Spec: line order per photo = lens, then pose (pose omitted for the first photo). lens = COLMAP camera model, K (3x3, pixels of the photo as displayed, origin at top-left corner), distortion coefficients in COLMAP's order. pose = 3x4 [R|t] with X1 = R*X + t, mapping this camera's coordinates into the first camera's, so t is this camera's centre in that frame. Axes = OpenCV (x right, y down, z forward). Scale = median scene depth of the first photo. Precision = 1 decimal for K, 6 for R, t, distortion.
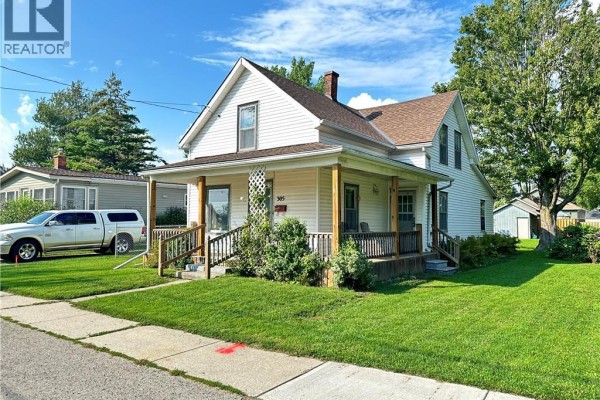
lens RADIAL K [[418.6, 0, 300.0], [0, 418.6, 200.0], [0, 0, 1]] dist [0.131389, -0.228251]
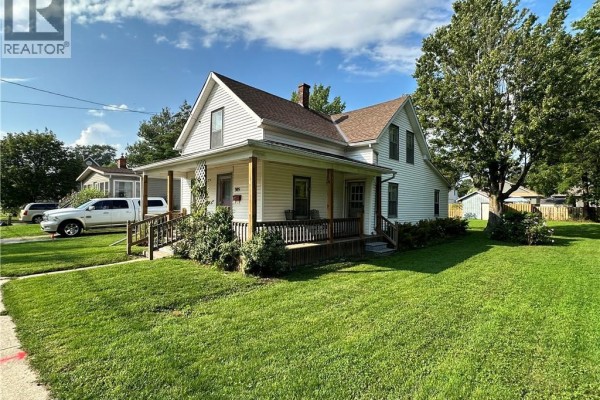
lens RADIAL K [[297.1, 0, 300.0], [0, 297.1, 200.0], [0, 0, 1]] dist [-0.005858, -0.000473]
pose [[0.993623, 0.001229, -0.112743, 0.176101], [0.002853, 0.999346, 0.036040, -0.002529], [0.112713, -0.036132, 0.992970, 0.157182]]
